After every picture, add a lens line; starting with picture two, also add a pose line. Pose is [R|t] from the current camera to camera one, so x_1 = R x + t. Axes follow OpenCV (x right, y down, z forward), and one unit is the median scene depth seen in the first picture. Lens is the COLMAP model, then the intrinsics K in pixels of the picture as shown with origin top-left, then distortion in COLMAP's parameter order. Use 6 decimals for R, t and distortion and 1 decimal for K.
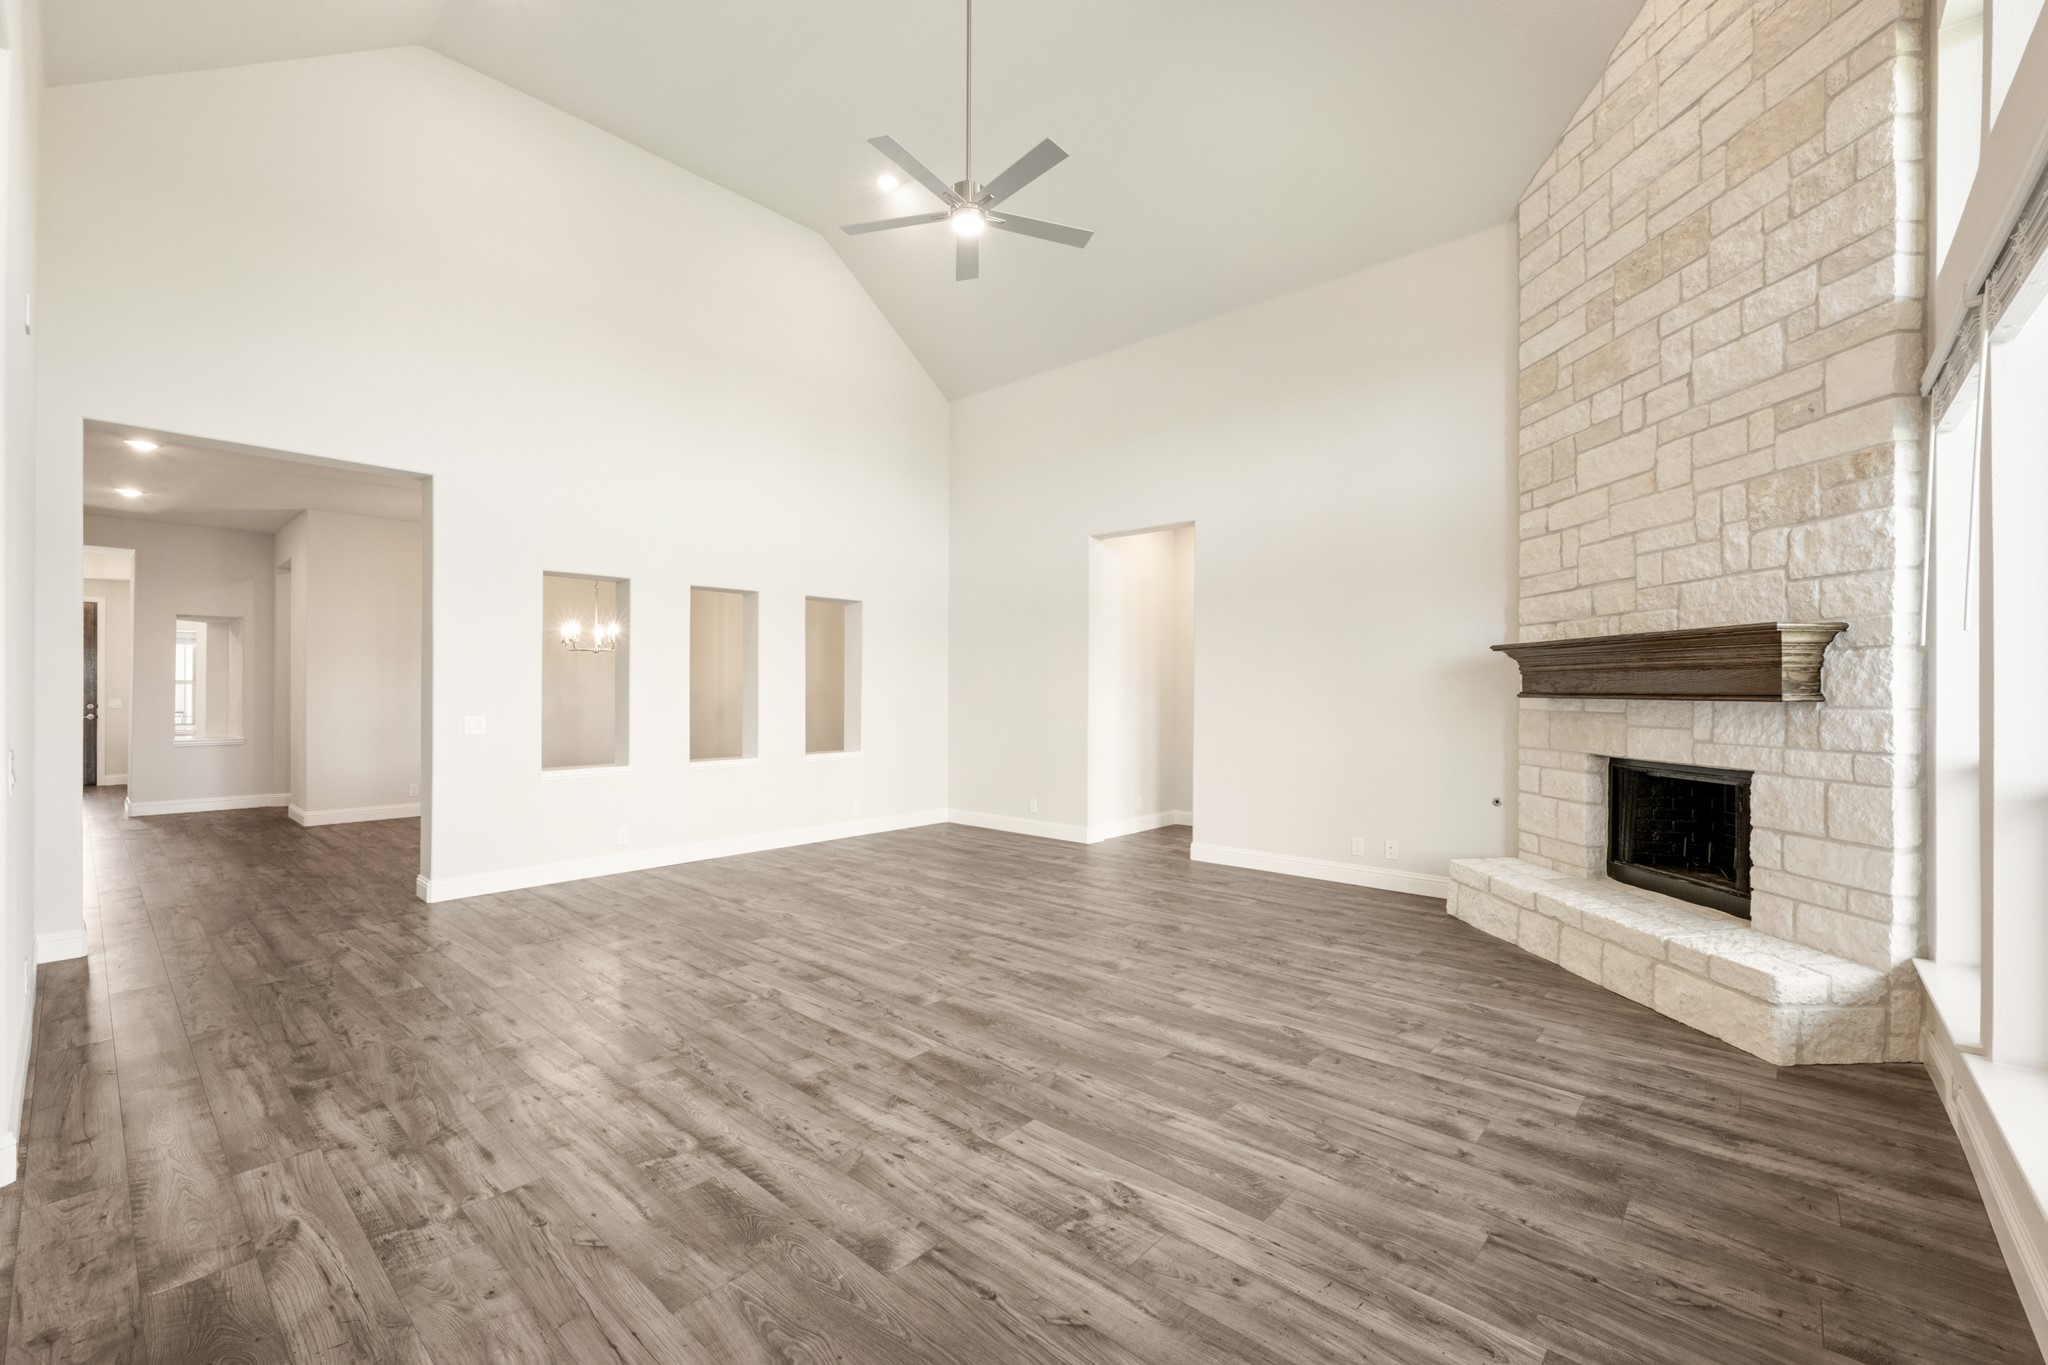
lens RADIAL K [[846.6, 0, 1032.2], [0, 846.6, 687.7], [0, 0, 1]] dist [-0.003178, 0.000061]
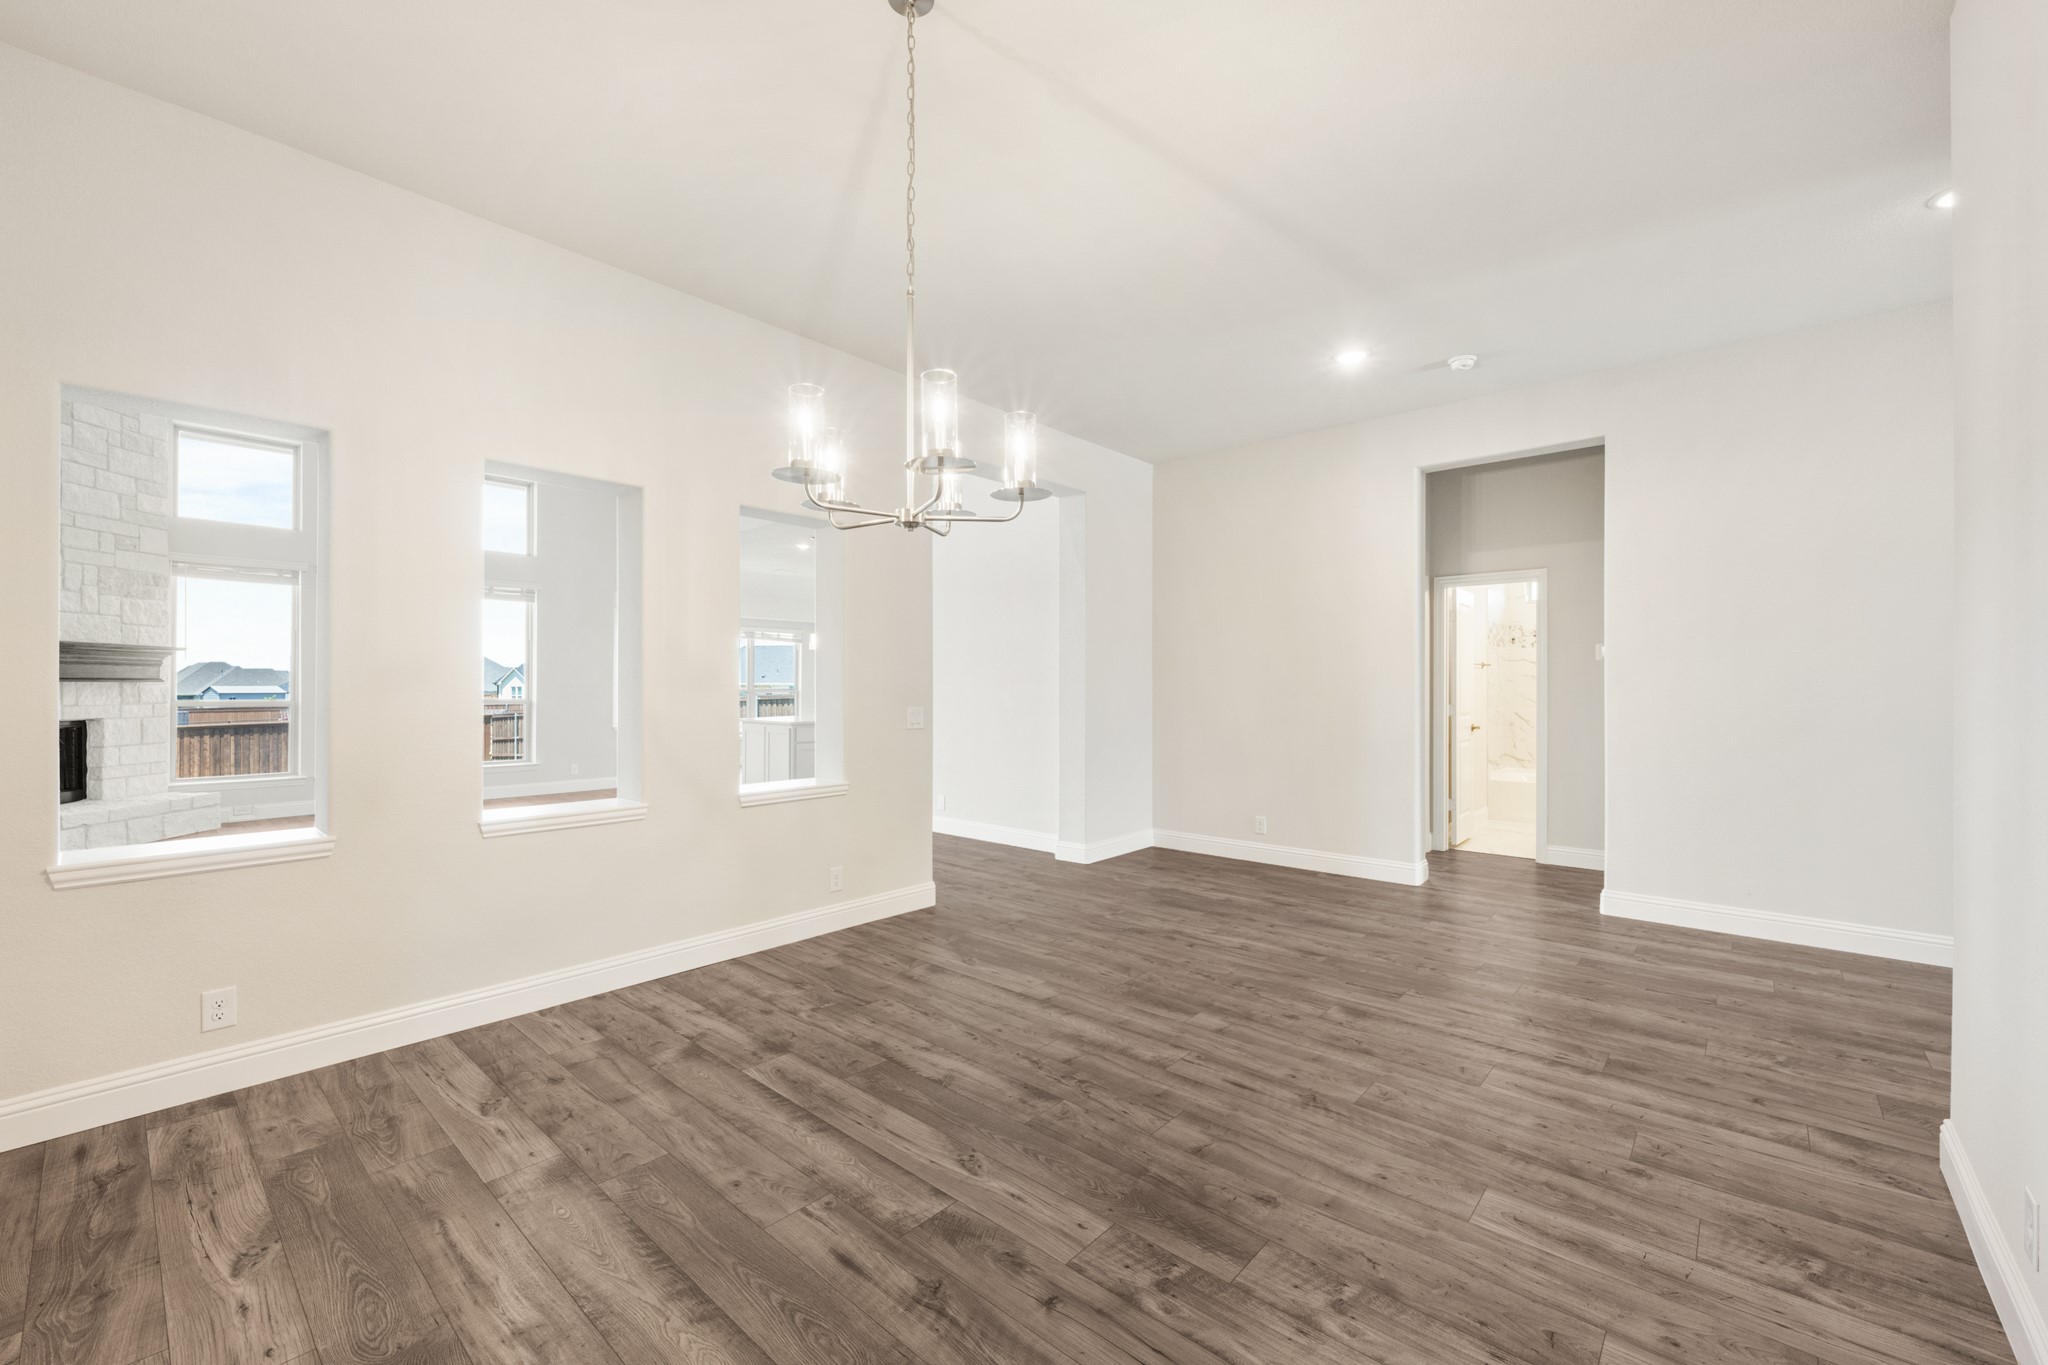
lens RADIAL K [[835.2, 0, 1024.8], [0, 835.2, 687.7], [0, 0, 1]] dist [-0.000828, 0.000284]
pose [[-0.999709, -0.008680, 0.022498, -1.126976], [-0.008695, 0.999962, -0.000590, 0.010224], [-0.022492, -0.000785, -0.999747, 2.488817]]
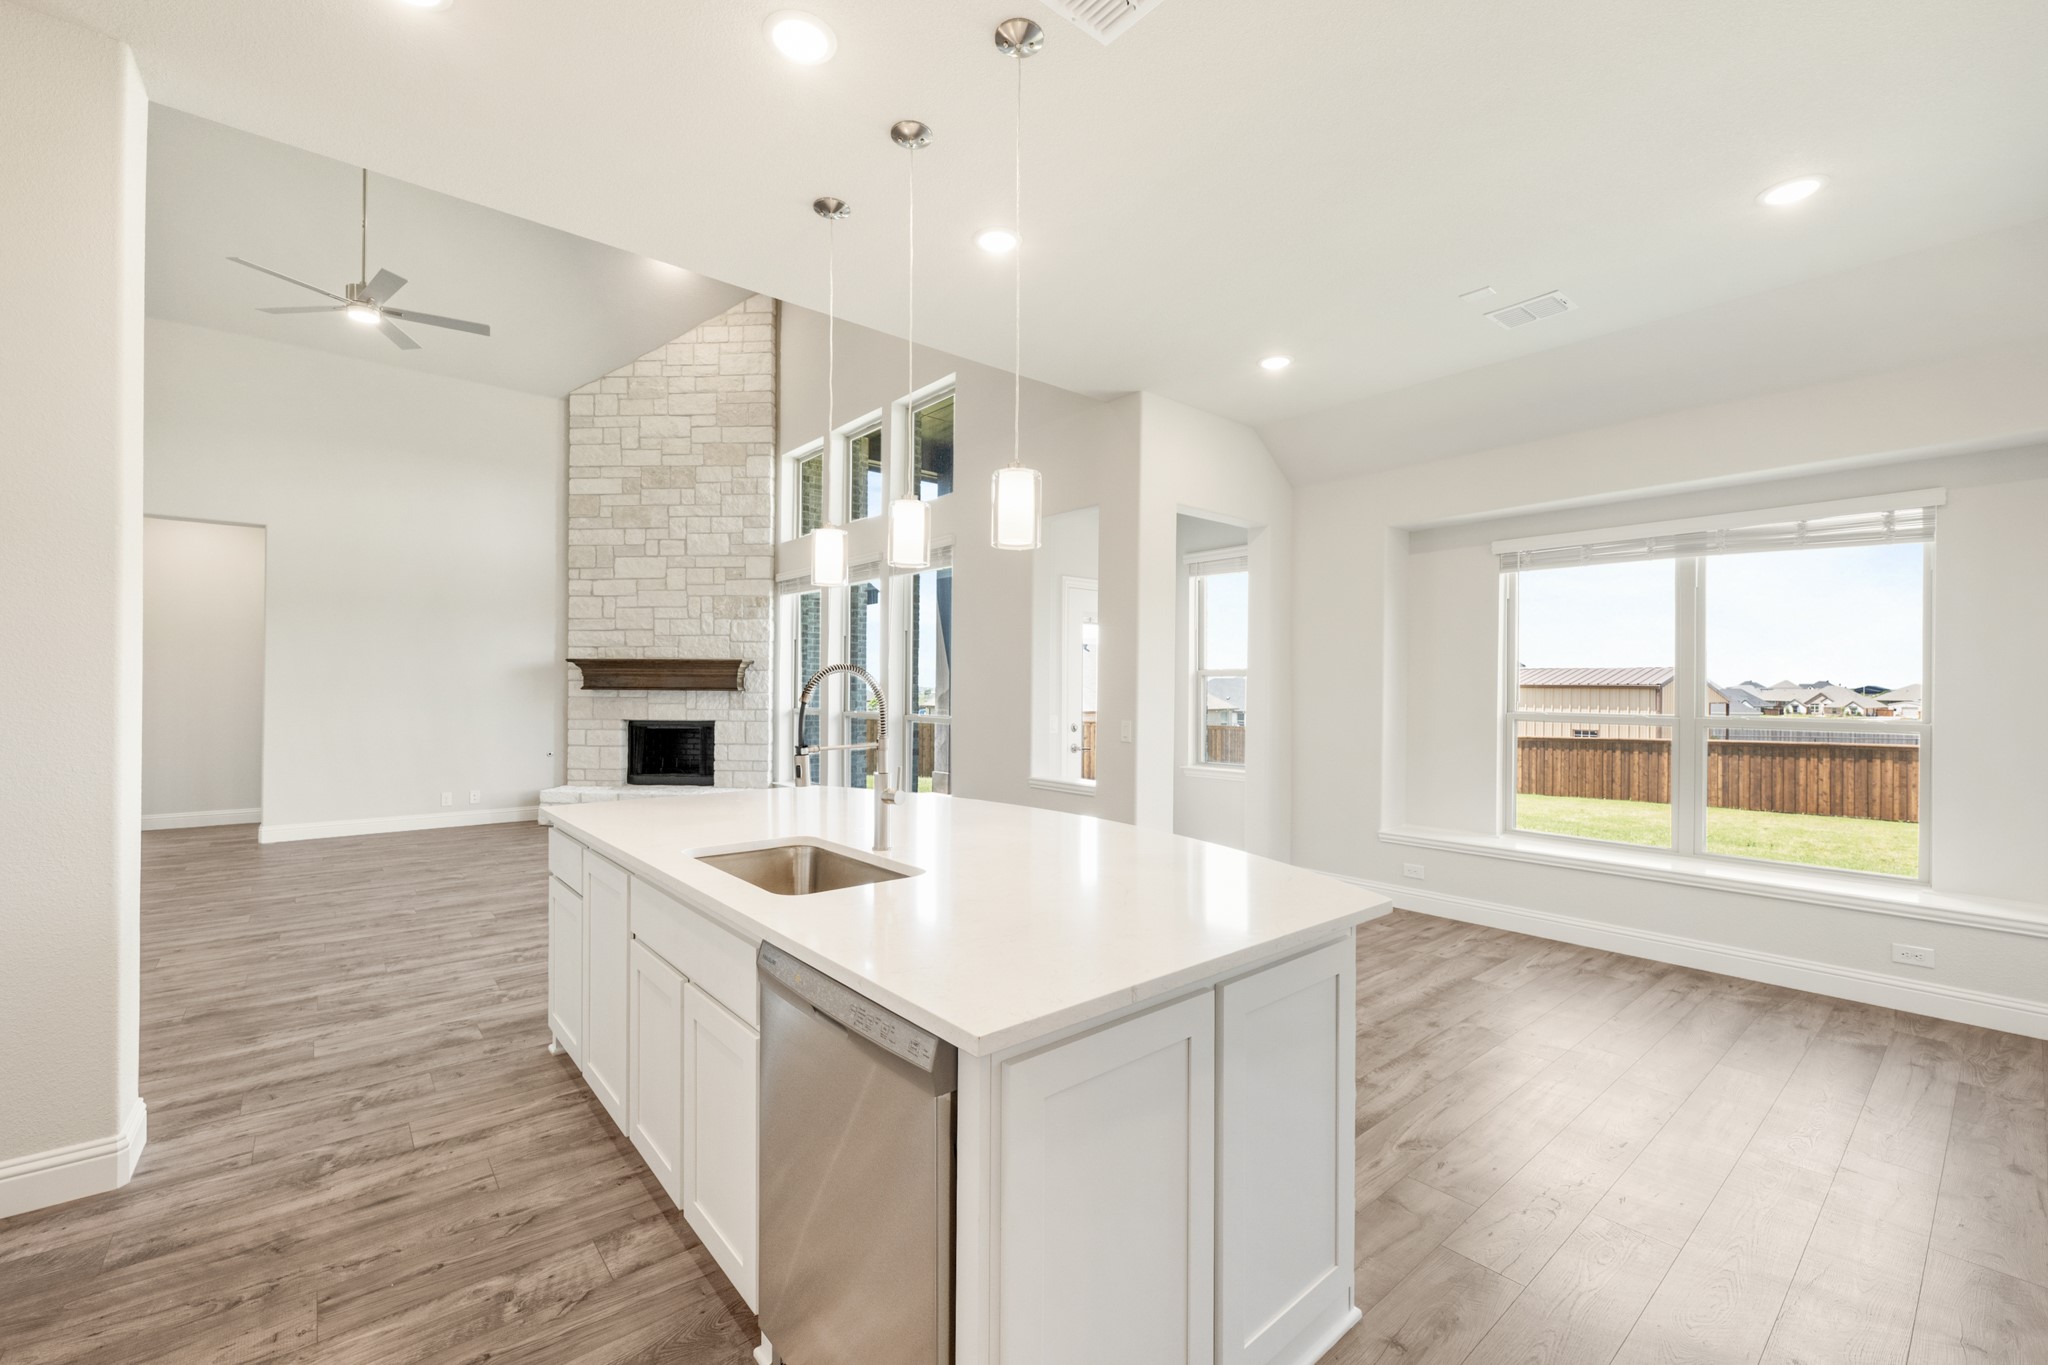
lens RADIAL K [[855.9, 0, 1012.9], [0, 855.9, 686.2], [0, 0, 1]] dist [0.000365, 0.000140]
pose [[0.153446, -0.002286, 0.988154, -1.196185], [-0.007808, 0.999963, 0.003526, -0.009904], [-0.988126, -0.008257, 0.153422, -0.160237]]
